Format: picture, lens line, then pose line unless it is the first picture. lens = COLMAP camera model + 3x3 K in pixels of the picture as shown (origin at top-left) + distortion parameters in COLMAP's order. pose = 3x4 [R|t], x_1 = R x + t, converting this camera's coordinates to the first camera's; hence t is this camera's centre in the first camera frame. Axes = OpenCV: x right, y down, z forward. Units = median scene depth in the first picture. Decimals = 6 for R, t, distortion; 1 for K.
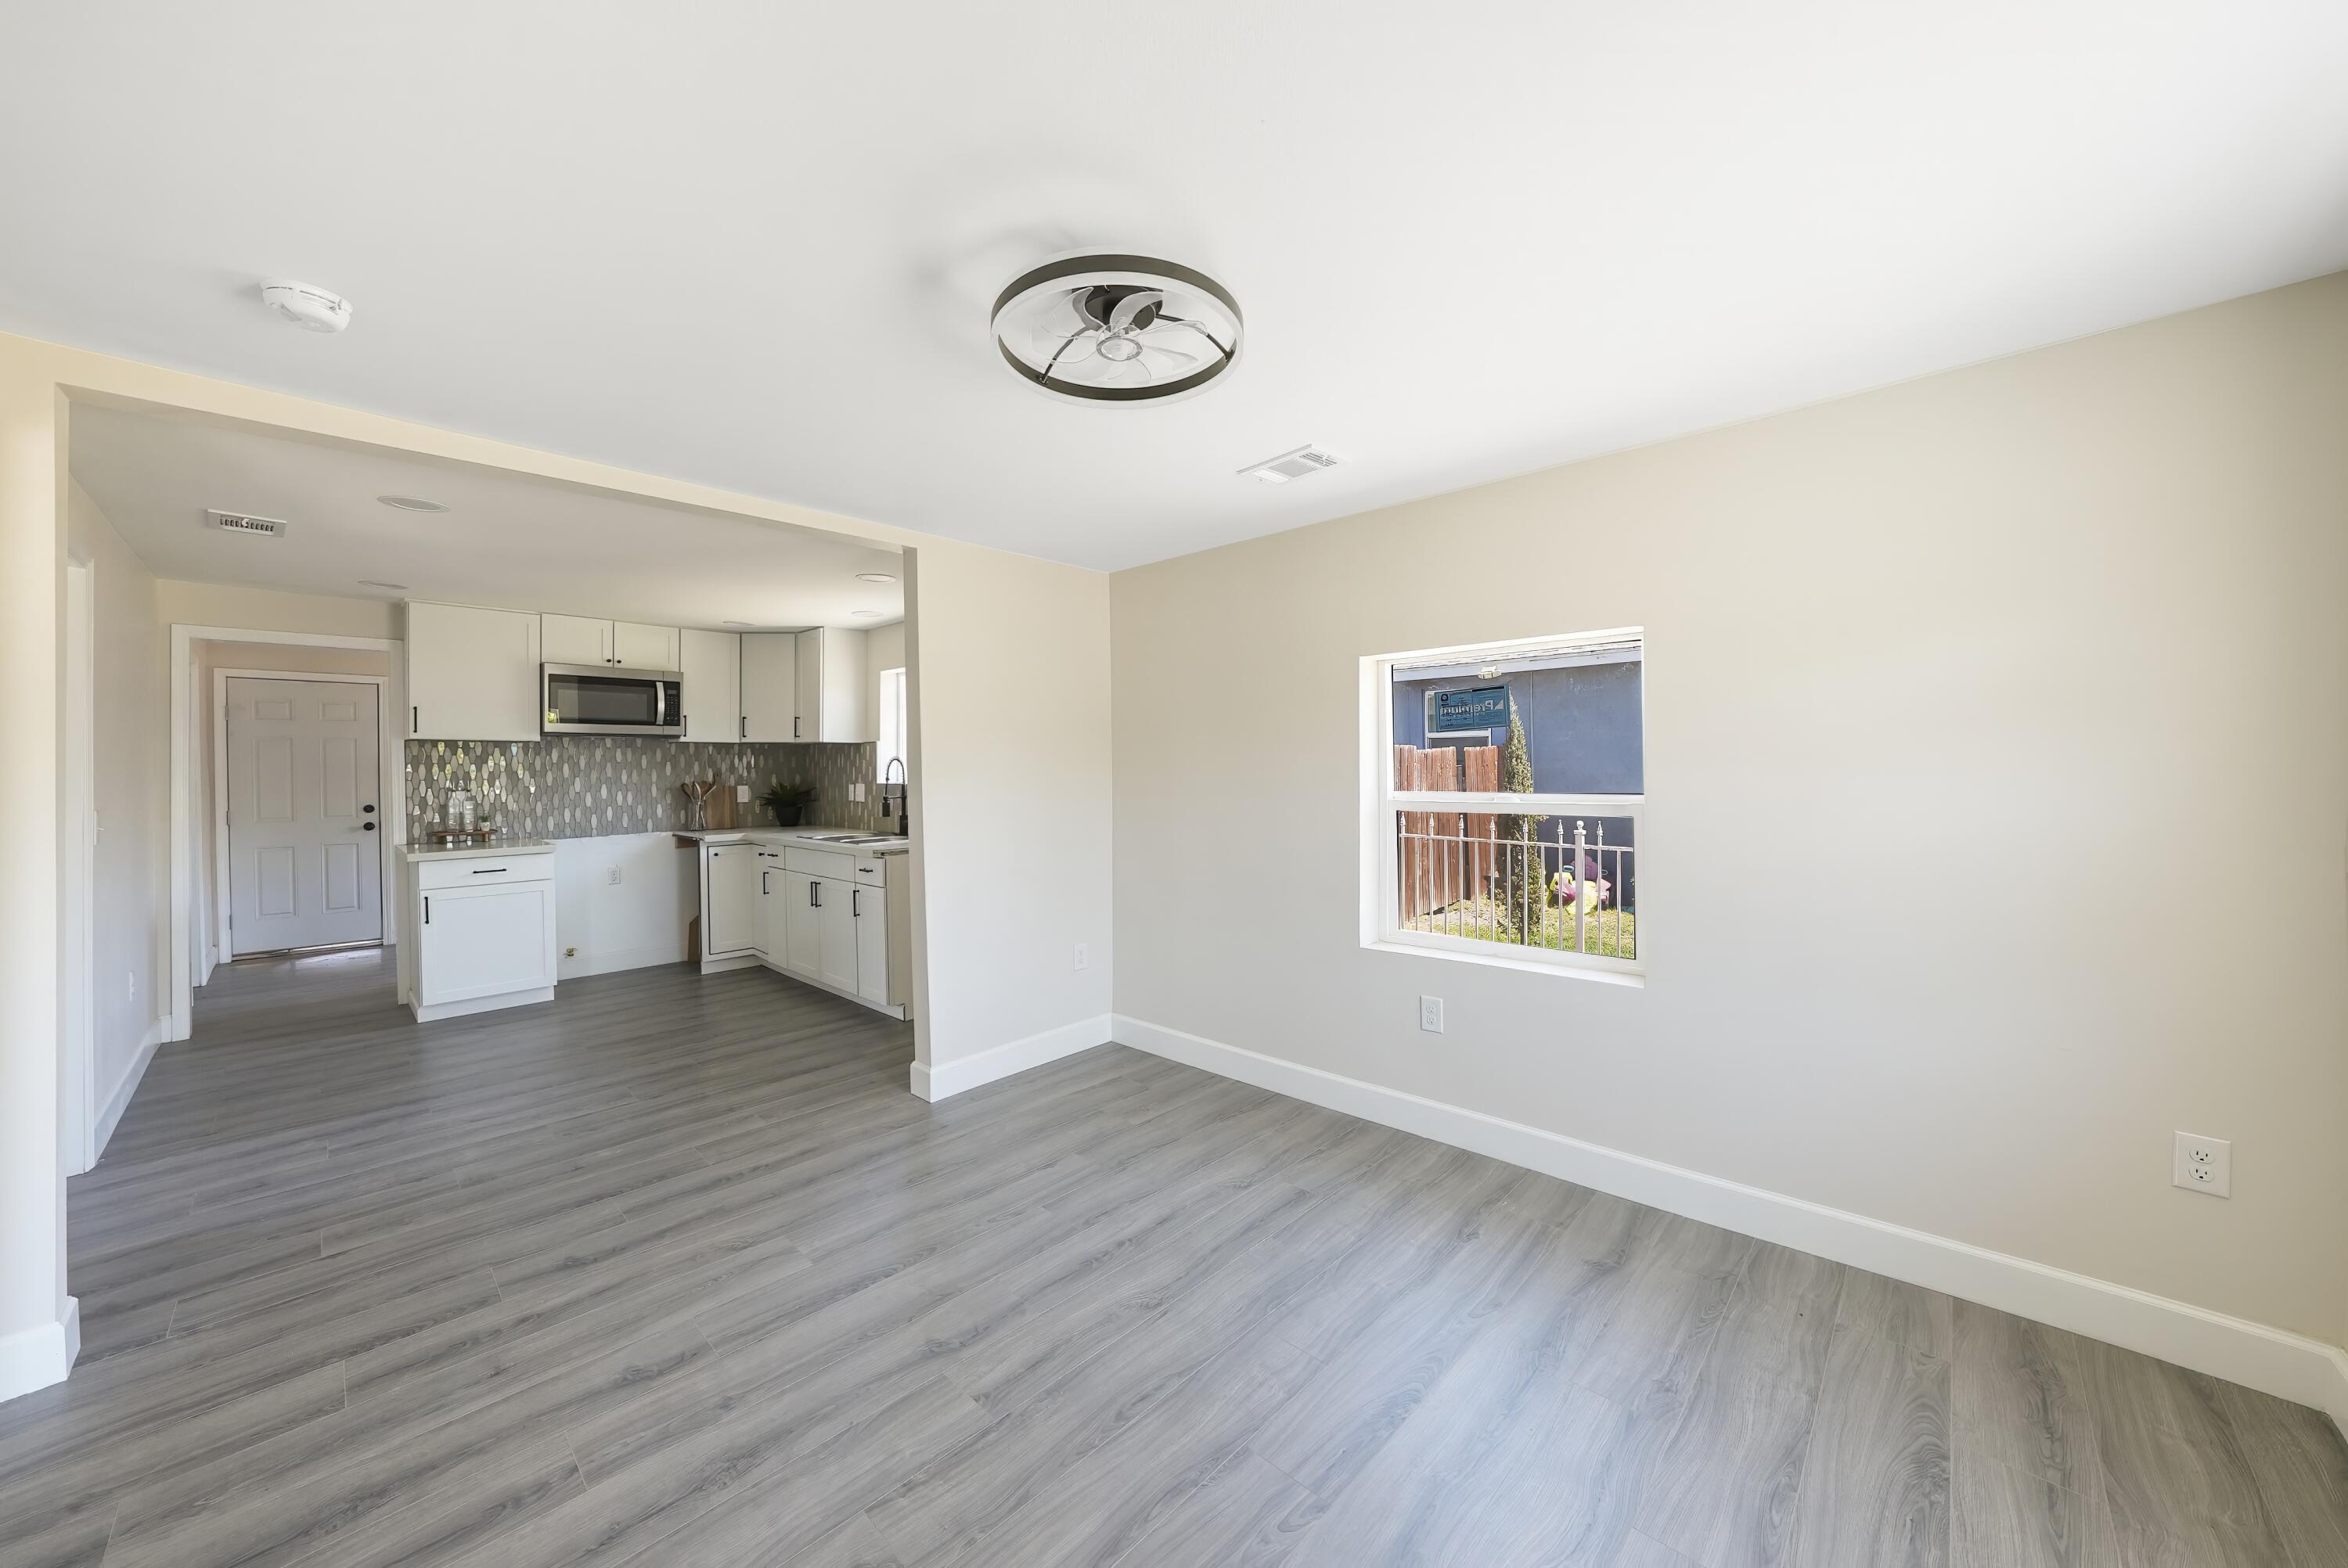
lens RADIAL K [[823.2, 0, 1159.3], [0, 823.2, 769.1], [0, 0, 1]] dist [-0.023859, -0.000027]
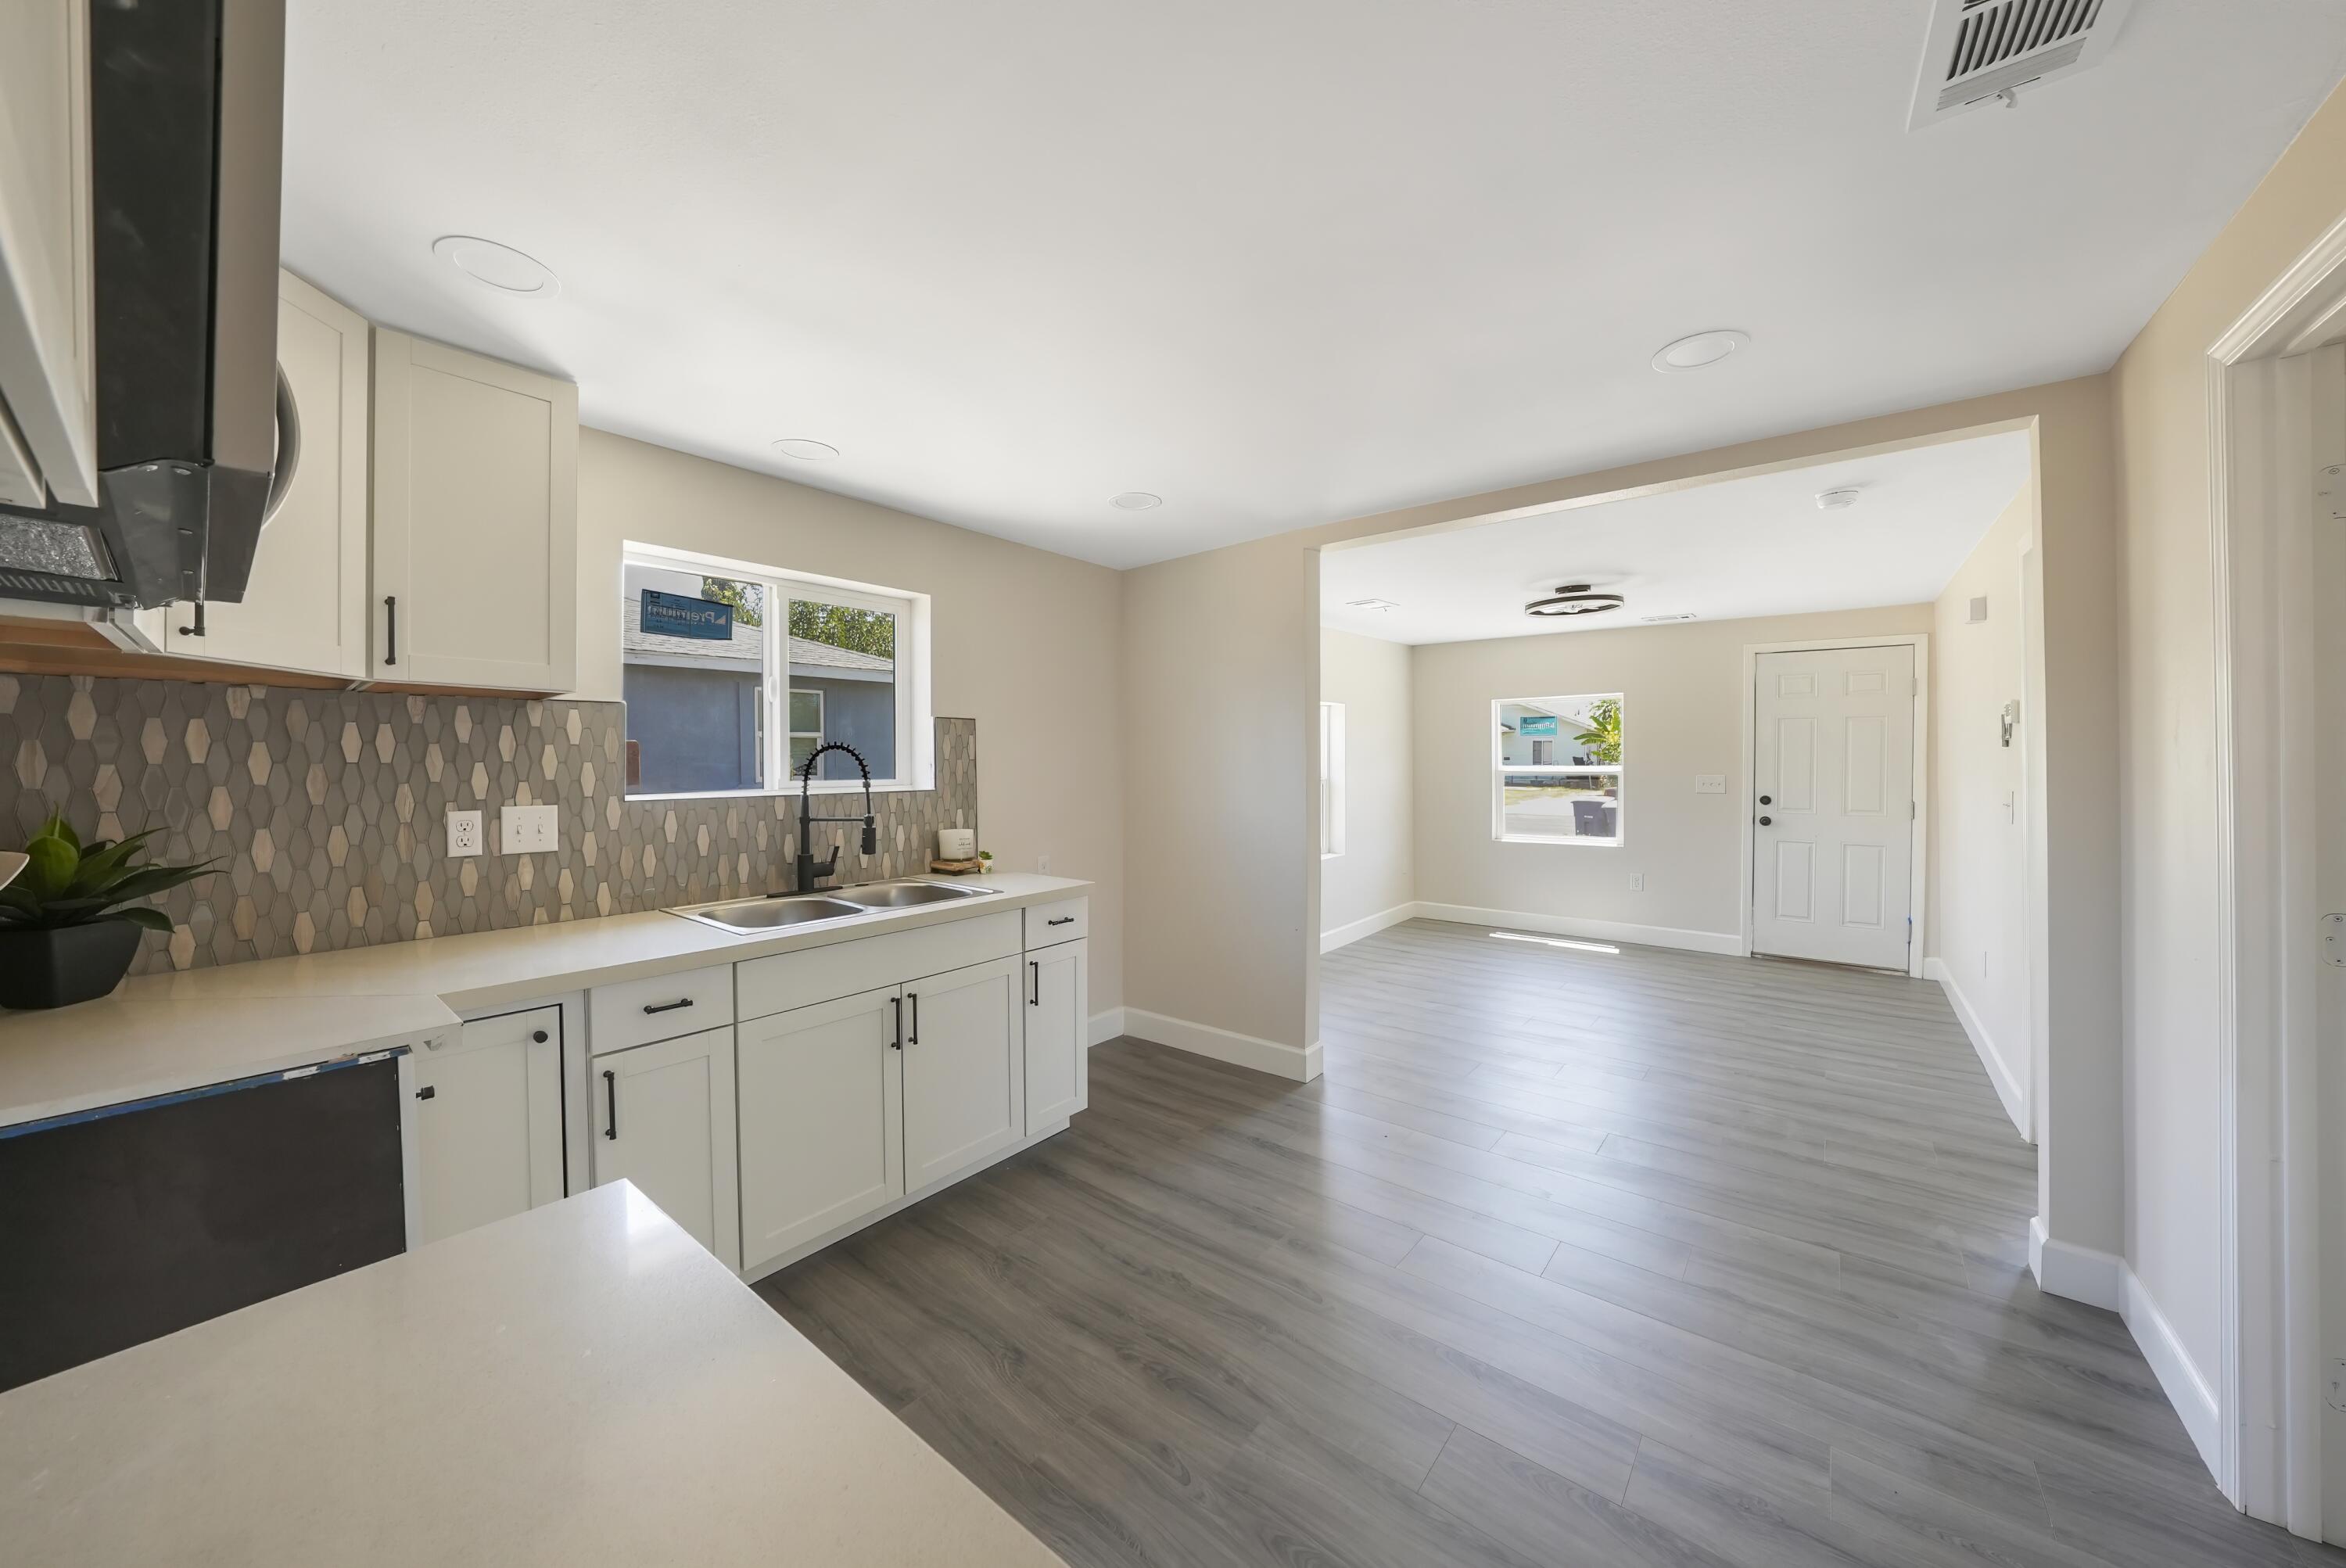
lens RADIAL K [[822.7, 0, 1158.3], [0, 822.7, 769.1], [0, 0, 1]] dist [-0.023859, -0.000027]
pose [[-0.070902, -0.004632, 0.997473, -2.551061], [0.012419, 0.999908, 0.005526, -0.004202], [-0.997406, 0.012779, -0.070838, 2.449357]]
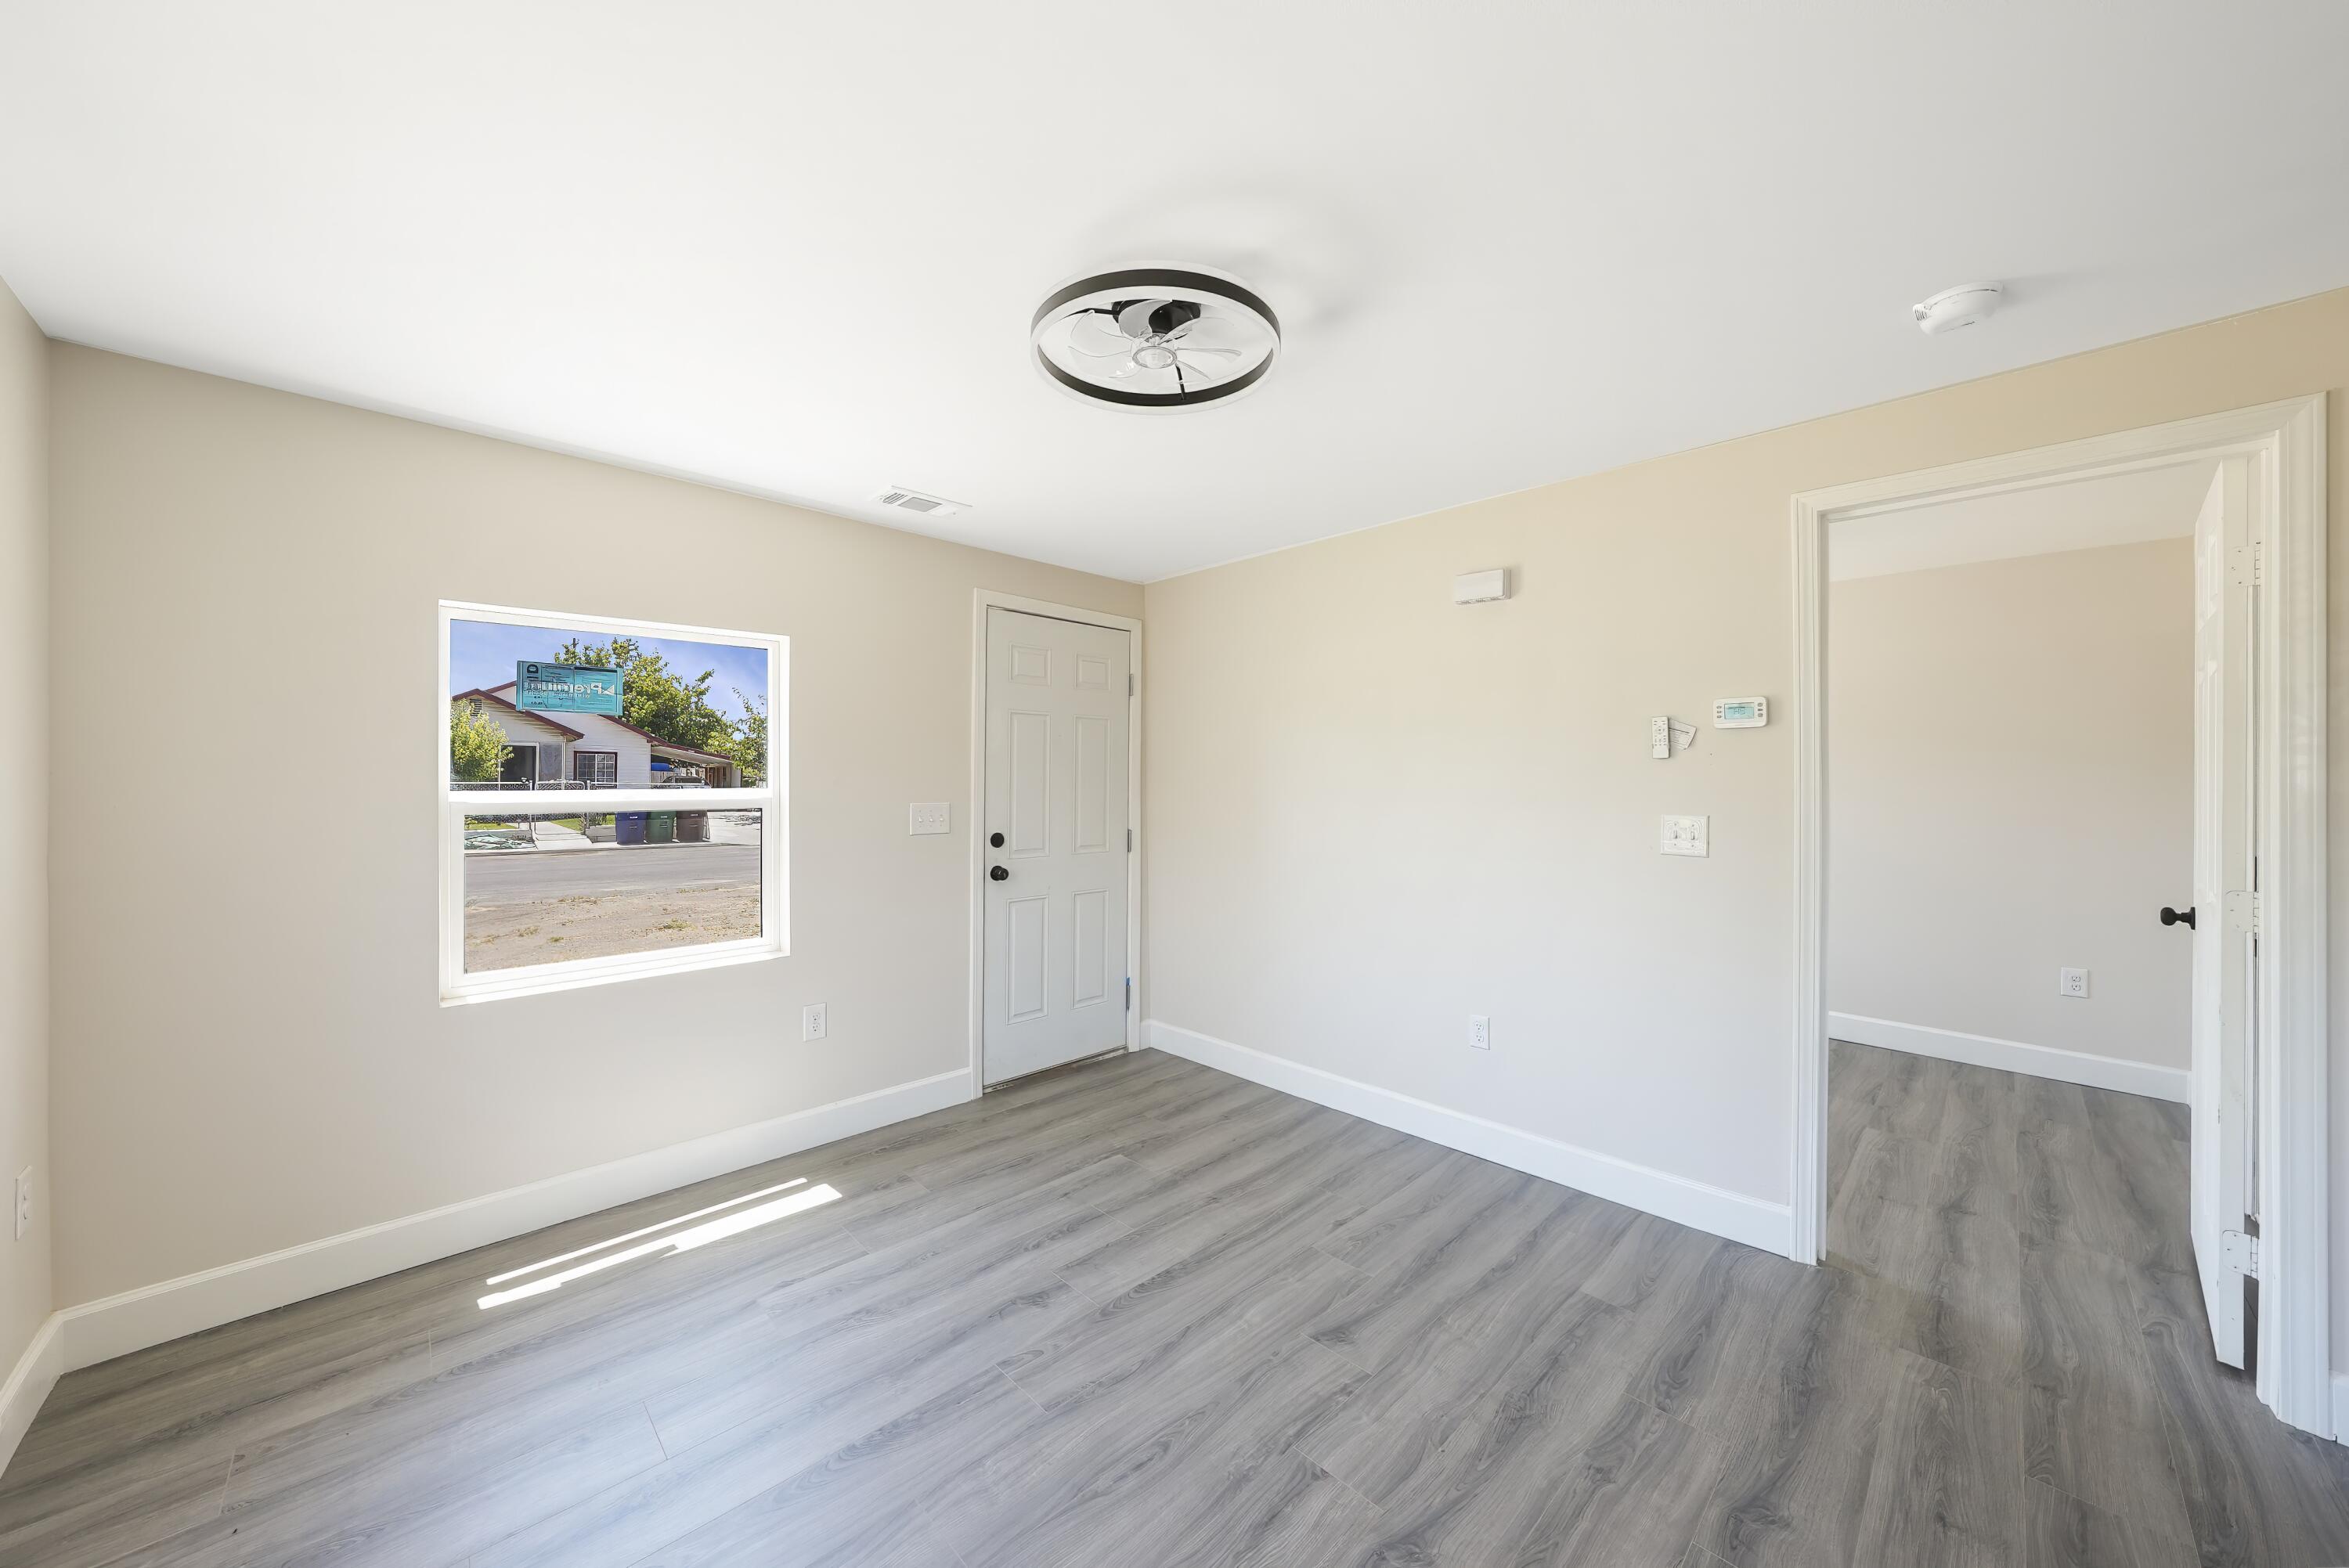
lens RADIAL K [[823.6, 0, 1159.8], [0, 823.6, 769.1], [0, 0, 1]] dist [-0.023859, -0.000027]
pose [[-0.999234, 0.008785, 0.038140, -0.082523], [0.008723, 0.999960, -0.001787, -0.003707], [-0.038154, -0.001453, -0.999271, 1.884570]]
